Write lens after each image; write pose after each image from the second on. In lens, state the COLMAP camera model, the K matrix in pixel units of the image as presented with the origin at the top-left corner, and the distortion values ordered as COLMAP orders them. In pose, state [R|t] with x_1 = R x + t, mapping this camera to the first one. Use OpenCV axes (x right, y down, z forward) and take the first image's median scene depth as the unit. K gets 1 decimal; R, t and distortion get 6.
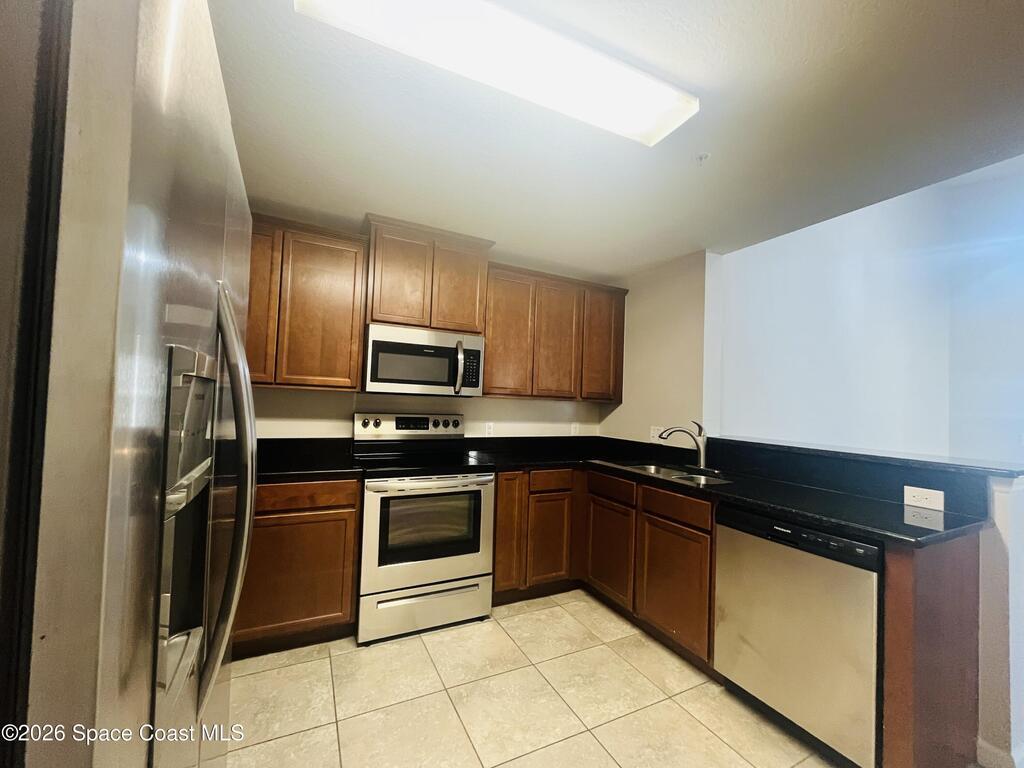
lens RADIAL K [[418.3, 0, 512.5], [0, 418.3, 389.1], [0, 0, 1]] dist [-0.000858, 0.000008]
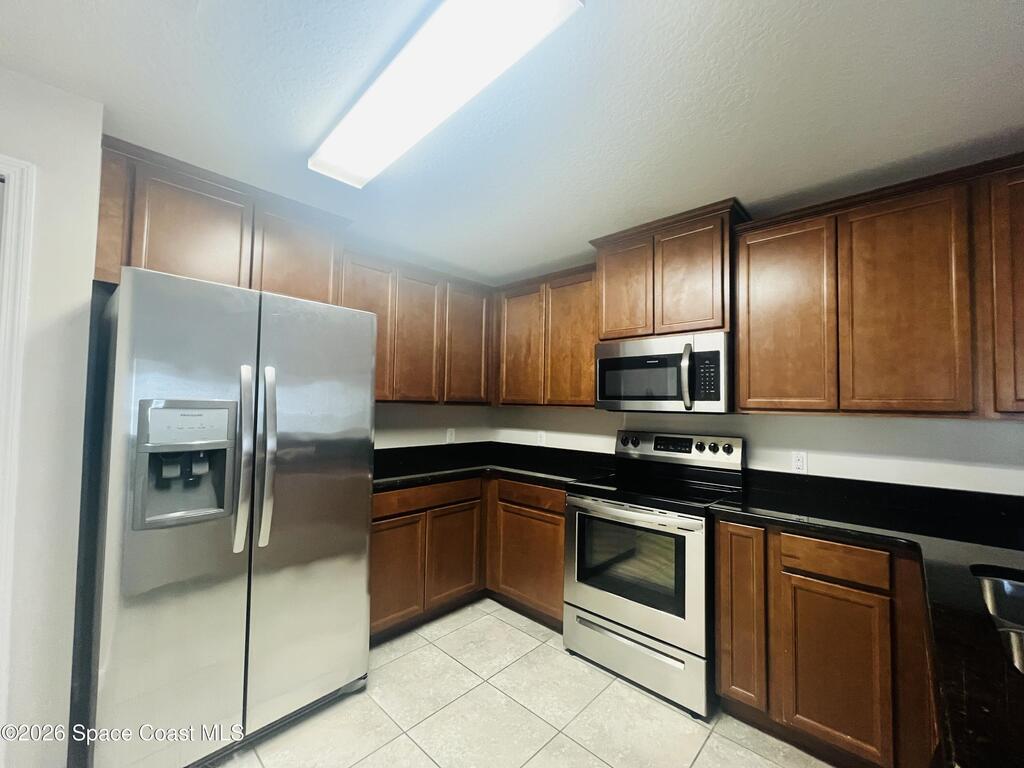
lens RADIAL K [[418.3, 0, 516.1], [0, 418.3, 388.3], [0, 0, 1]] dist [-0.000858, 0.000008]
pose [[0.331665, -0.069834, -0.940809, 0.513607], [0.022579, 0.997558, -0.066087, 0.015514], [0.943127, 0.000676, 0.332432, 0.424235]]
